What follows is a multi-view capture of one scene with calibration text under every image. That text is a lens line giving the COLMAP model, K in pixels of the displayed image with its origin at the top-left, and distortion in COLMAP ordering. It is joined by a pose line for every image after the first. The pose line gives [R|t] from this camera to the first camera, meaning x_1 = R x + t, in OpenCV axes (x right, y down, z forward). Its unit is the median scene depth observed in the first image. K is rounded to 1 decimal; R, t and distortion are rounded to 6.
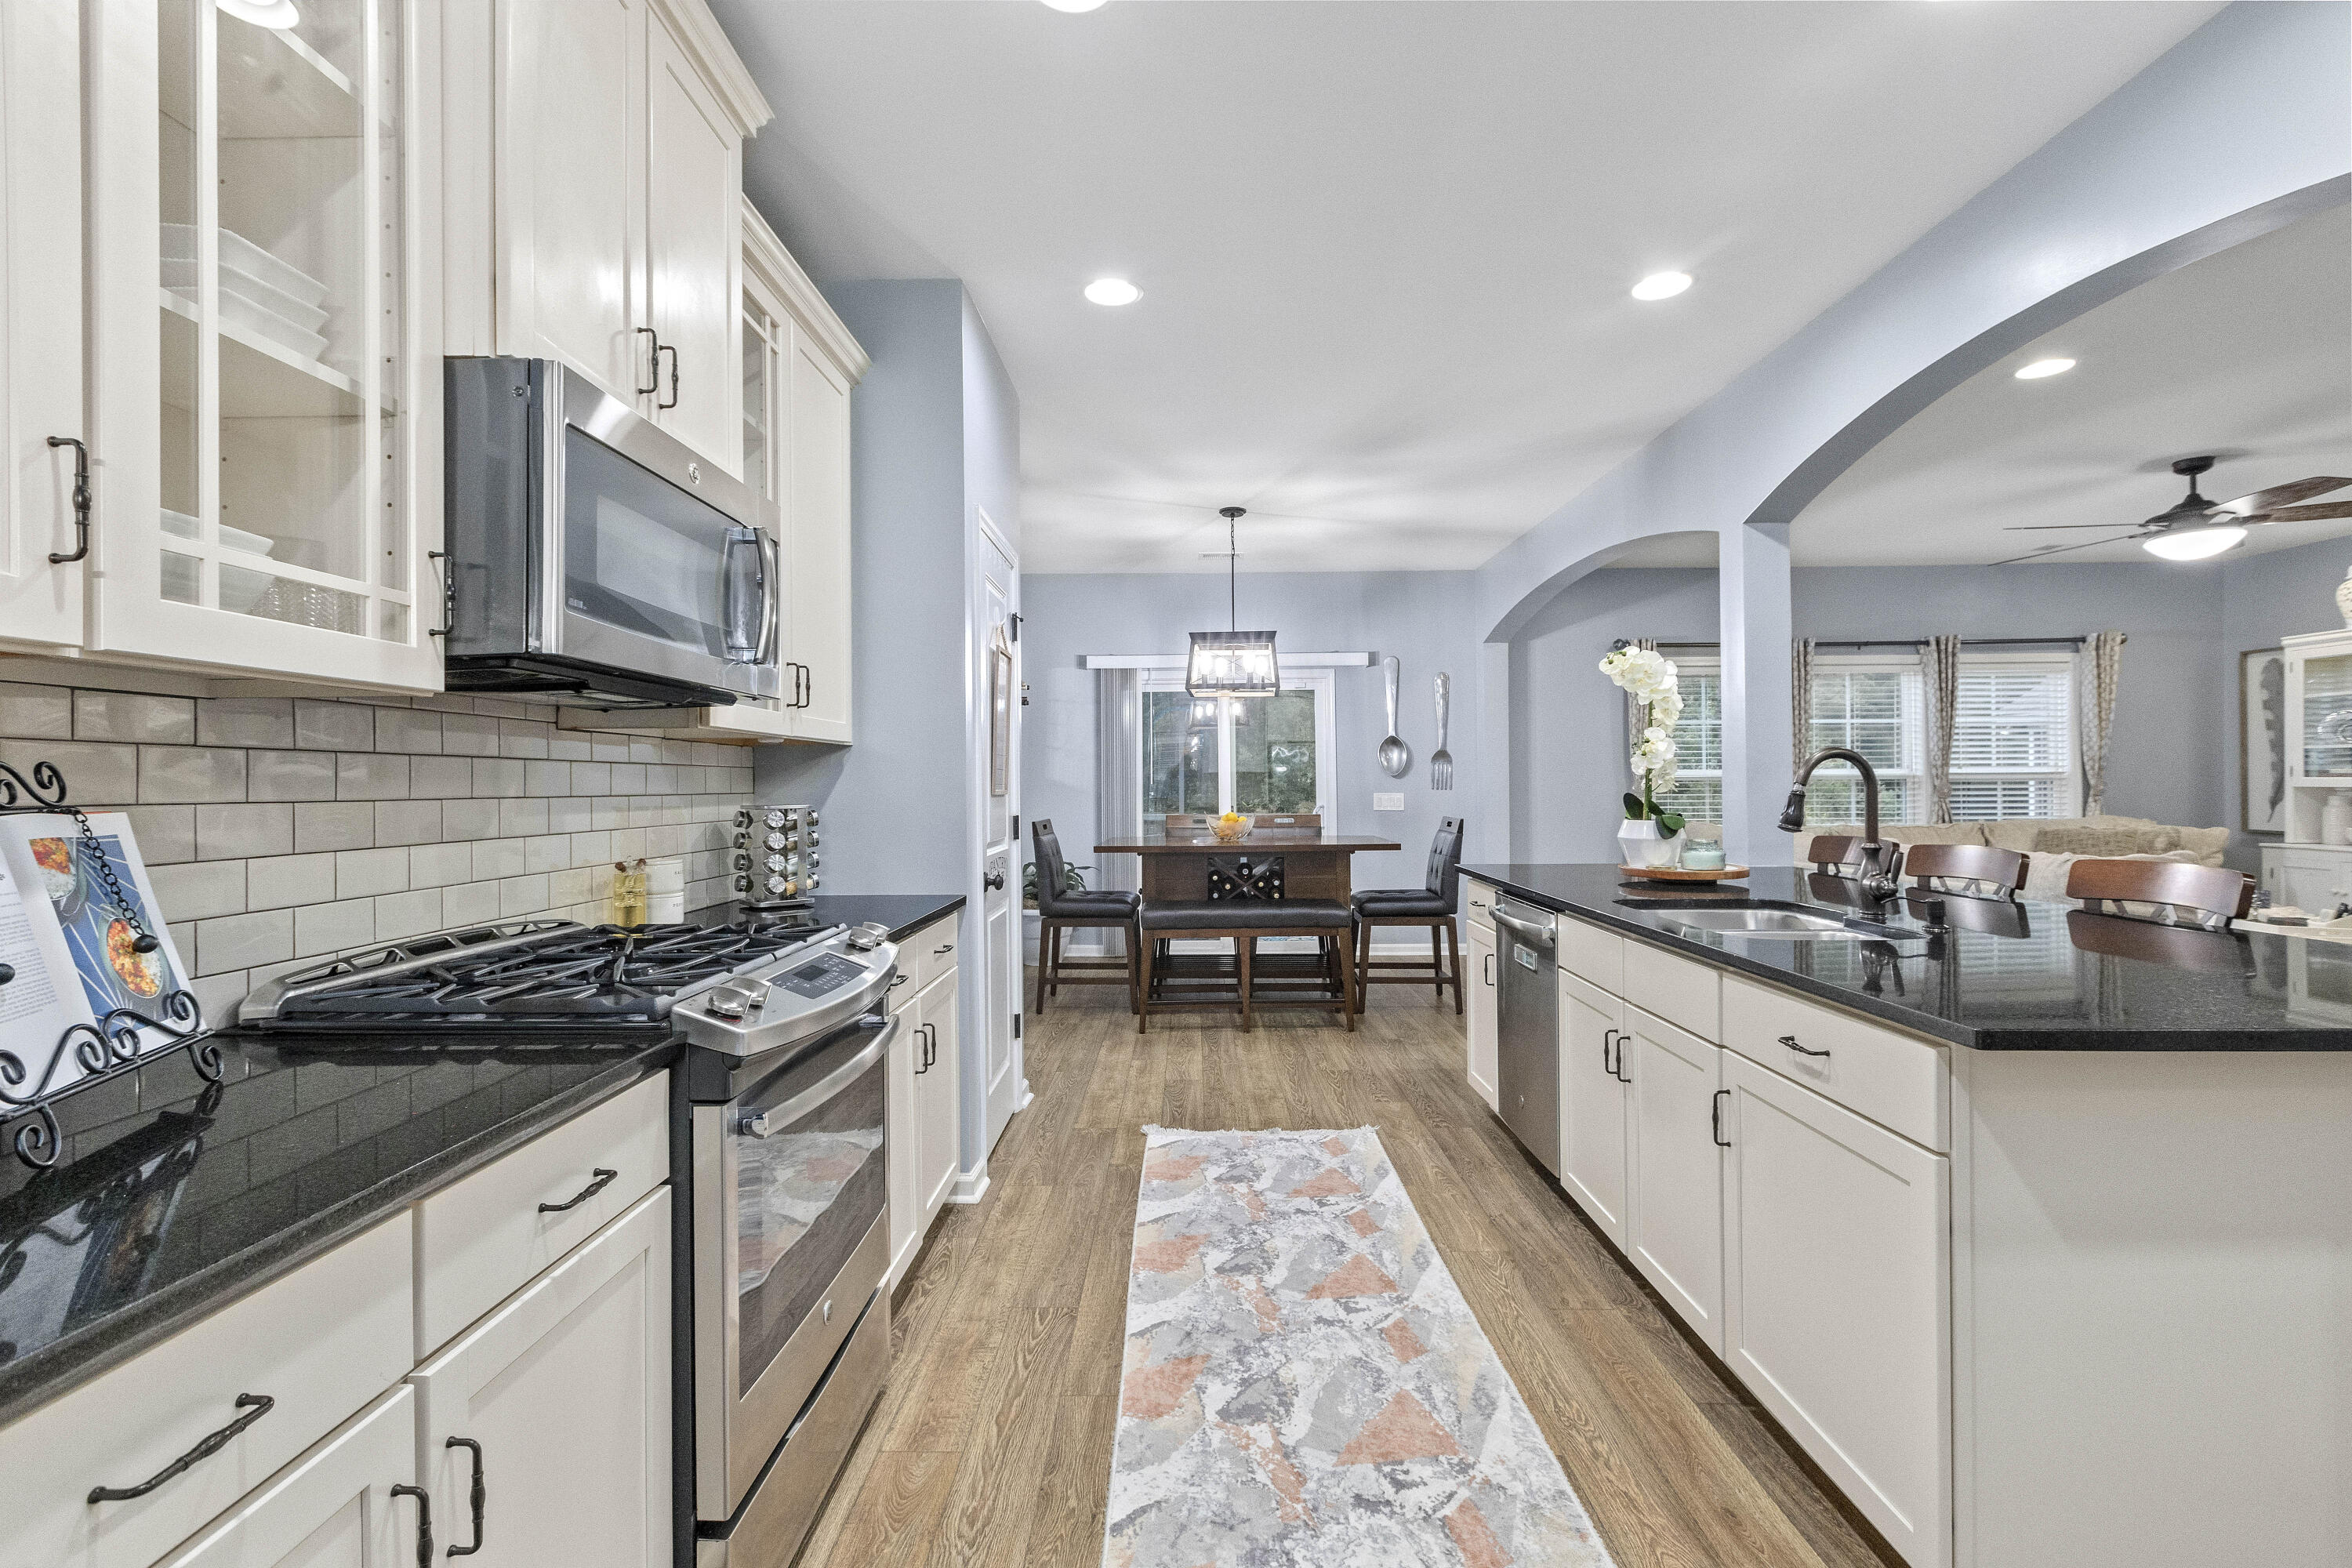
lens RADIAL K [[1070.9, 0, 1170.7], [0, 1070.9, 785.8], [0, 0, 1]] dist [0.004974, -0.002356]
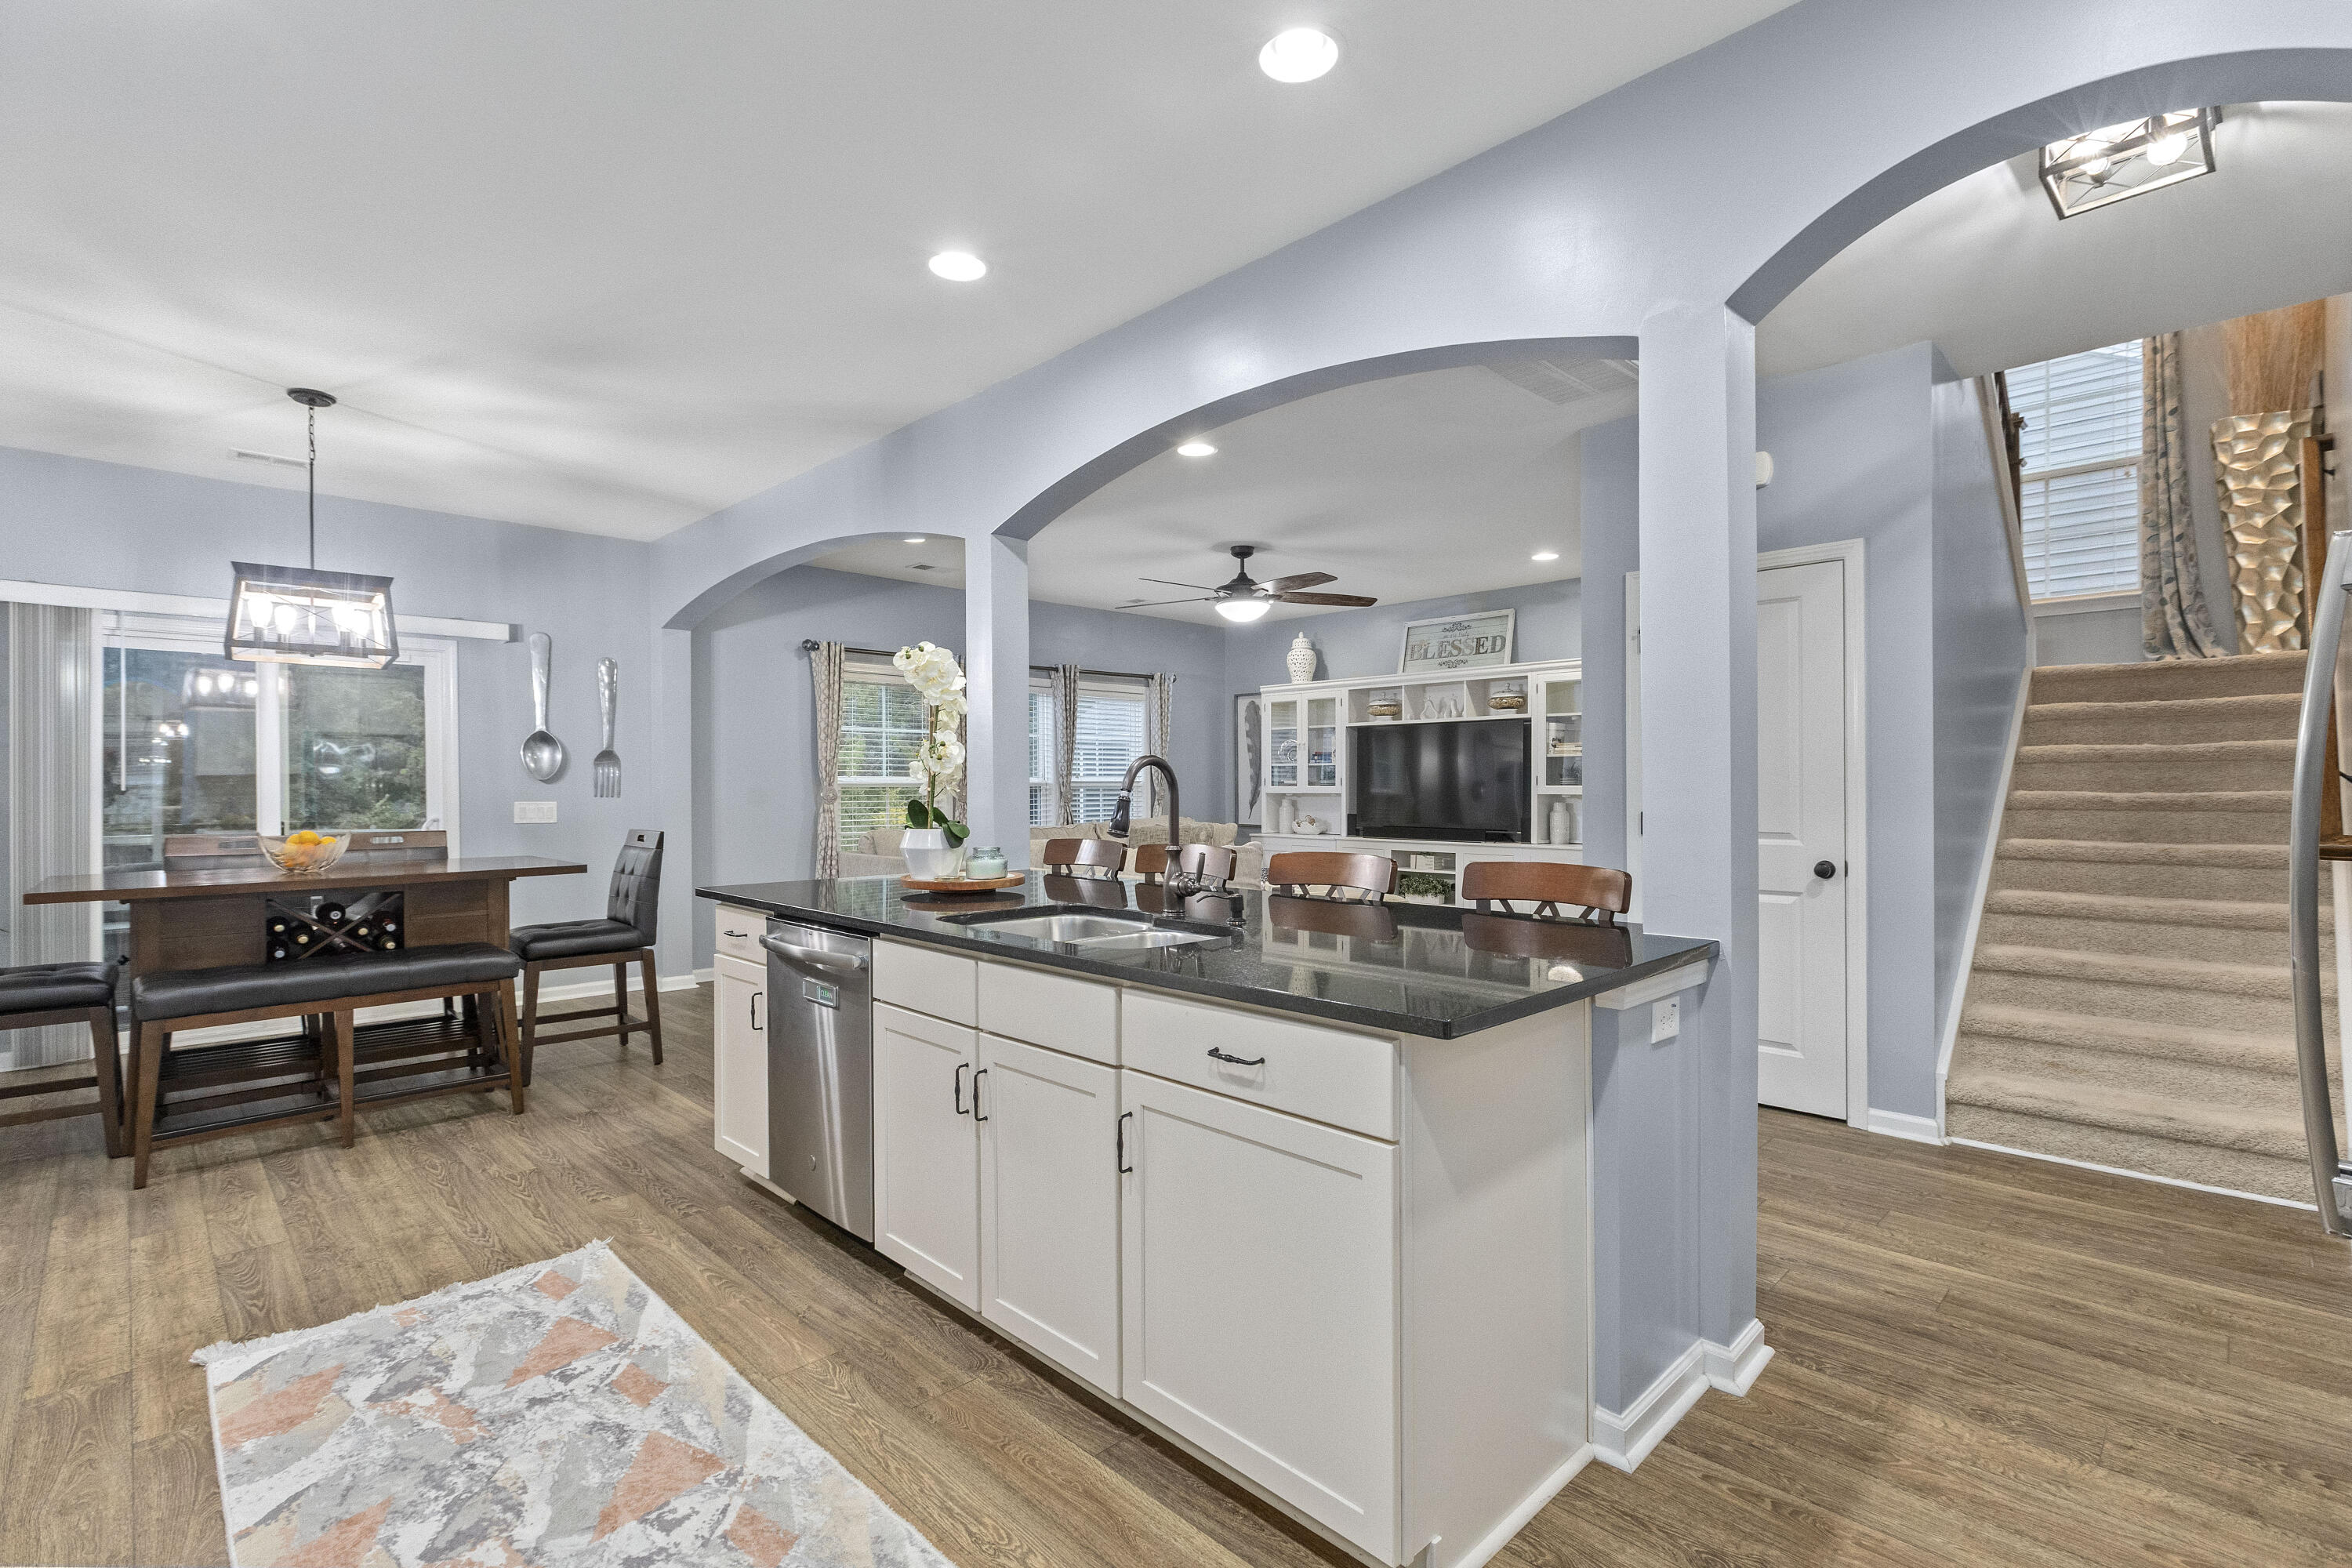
lens RADIAL K [[1070.9, 0, 1181.6], [0, 1070.9, 790.1], [0, 0, 1]] dist [0.004974, -0.002356]
pose [[0.696837, 0.000732, 0.717229, -0.065265], [0.001102, 0.999997, -0.002090, 0.000324], [-0.717229, 0.002247, 0.696834, 0.154918]]
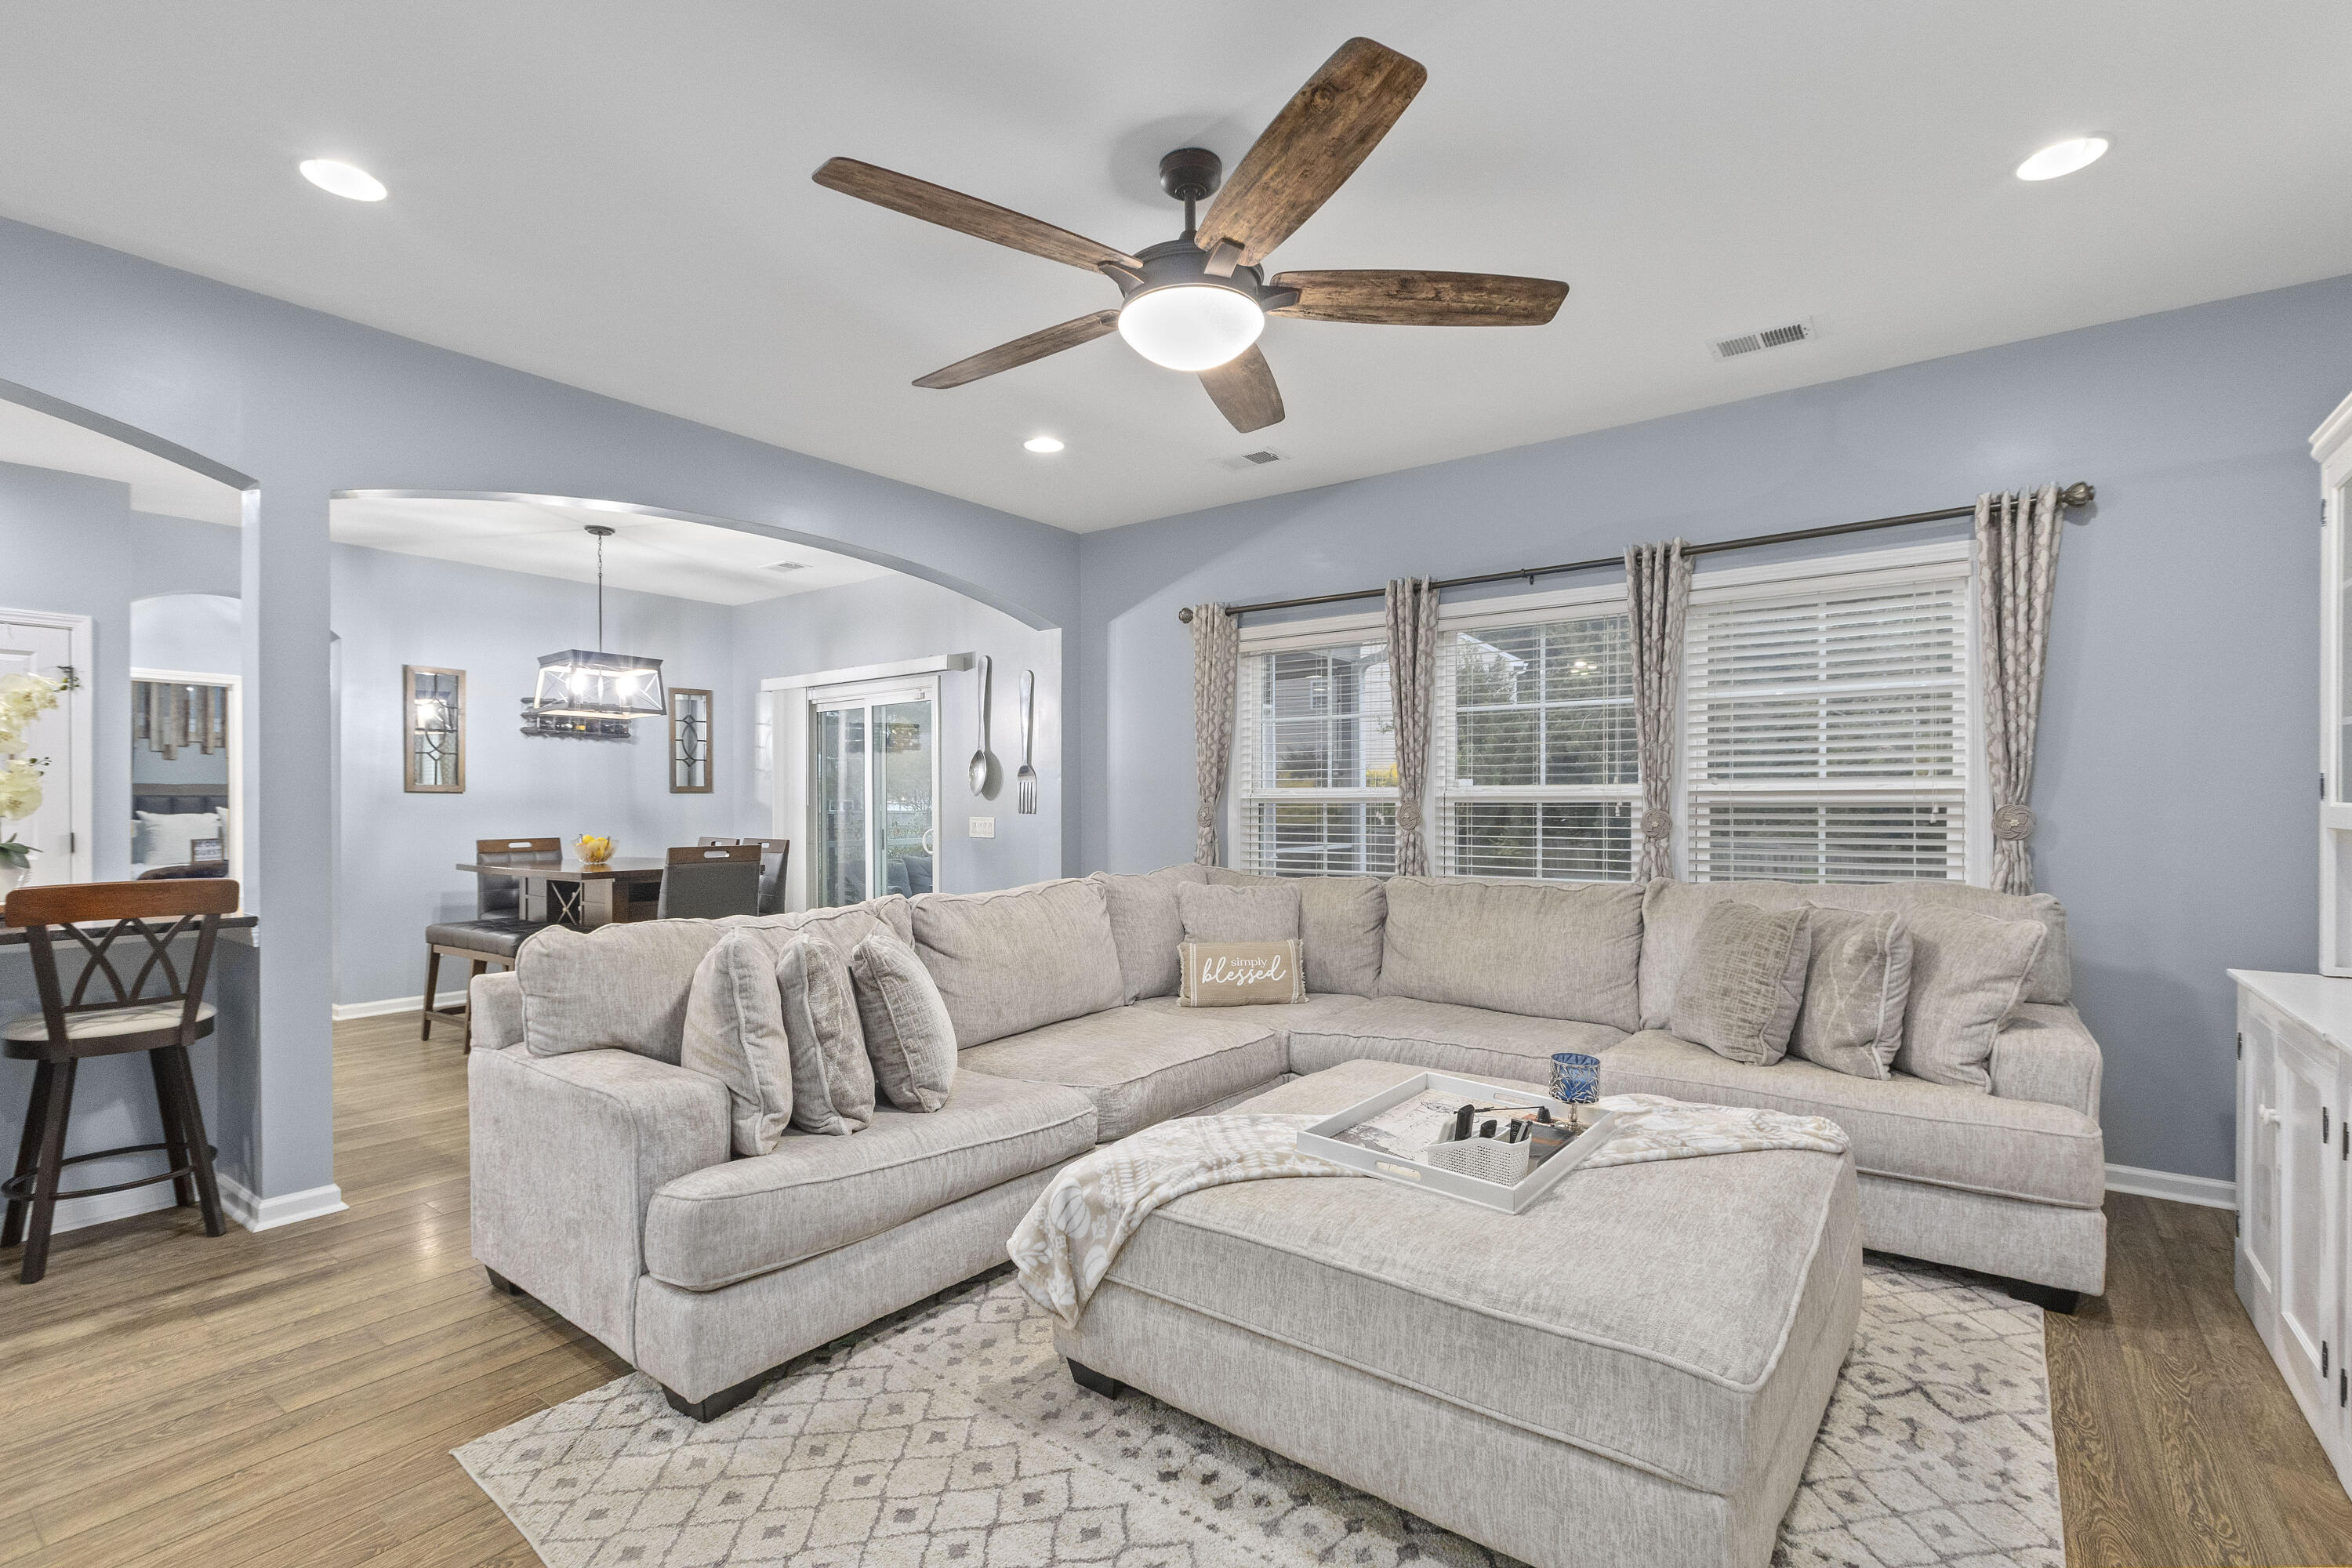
lens RADIAL K [[1070.9, 0, 1160.1], [0, 1070.9, 800.5], [0, 0, 1]] dist [0.004974, -0.002356]
pose [[0.797802, 0.003779, -0.602907, 1.481870], [-0.005361, 0.999985, -0.000826, -0.009550], [0.602895, 0.003892, 0.797811, 0.703622]]
